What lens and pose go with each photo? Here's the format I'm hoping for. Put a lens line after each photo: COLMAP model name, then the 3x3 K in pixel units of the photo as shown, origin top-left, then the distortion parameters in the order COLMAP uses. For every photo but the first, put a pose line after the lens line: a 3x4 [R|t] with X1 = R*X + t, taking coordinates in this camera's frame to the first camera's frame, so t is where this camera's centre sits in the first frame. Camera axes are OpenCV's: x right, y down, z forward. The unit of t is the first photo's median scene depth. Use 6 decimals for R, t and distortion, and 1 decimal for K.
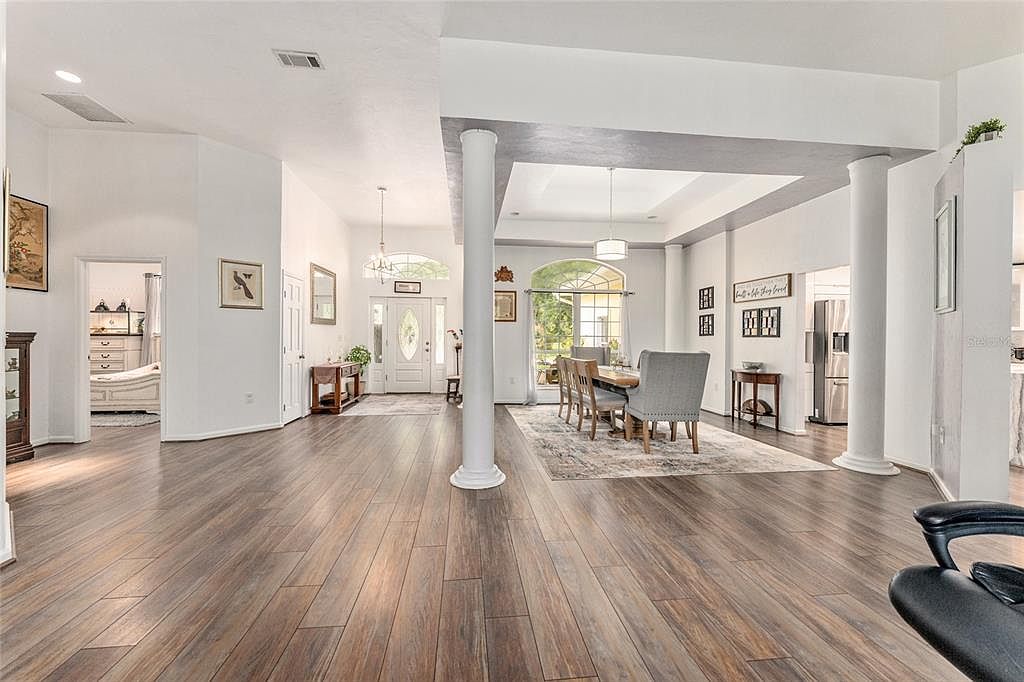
lens RADIAL K [[415.9, 0, 512.0], [0, 415.9, 341.0], [0, 0, 1]] dist [-0.001320, -0.000229]
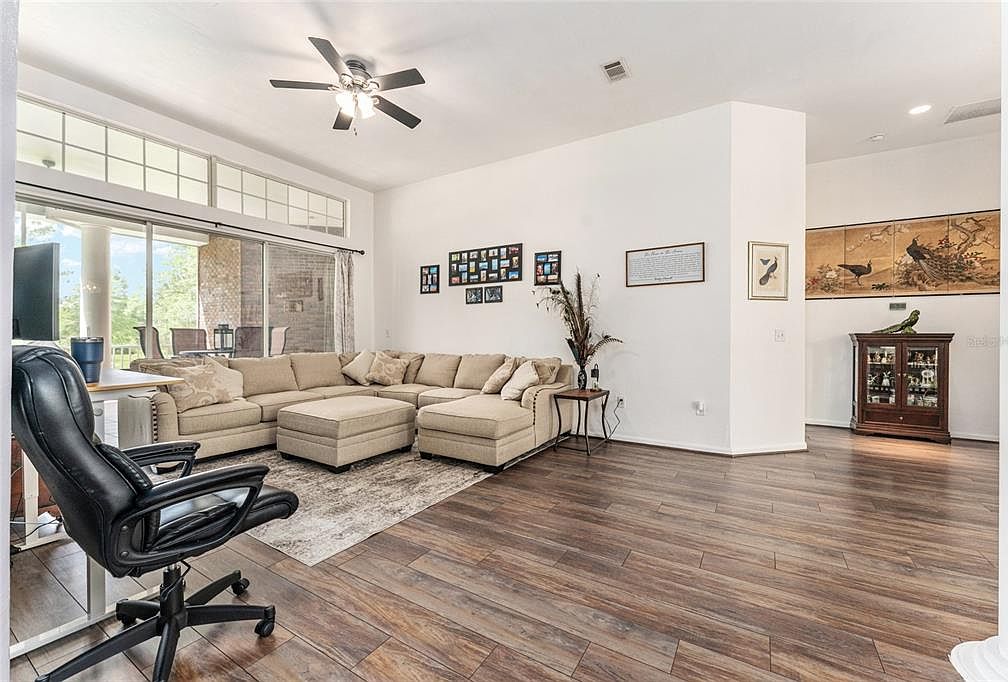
lens RADIAL K [[409.4, 0, 504.0], [0, 409.4, 341.0], [0, 0, 1]] dist [0.000515, 0.000020]
pose [[-0.627123, 0.001671, -0.778918, 0.771235], [-0.013747, 0.999818, 0.013213, 0.003025], [0.778799, 0.018994, -0.626986, 1.202250]]
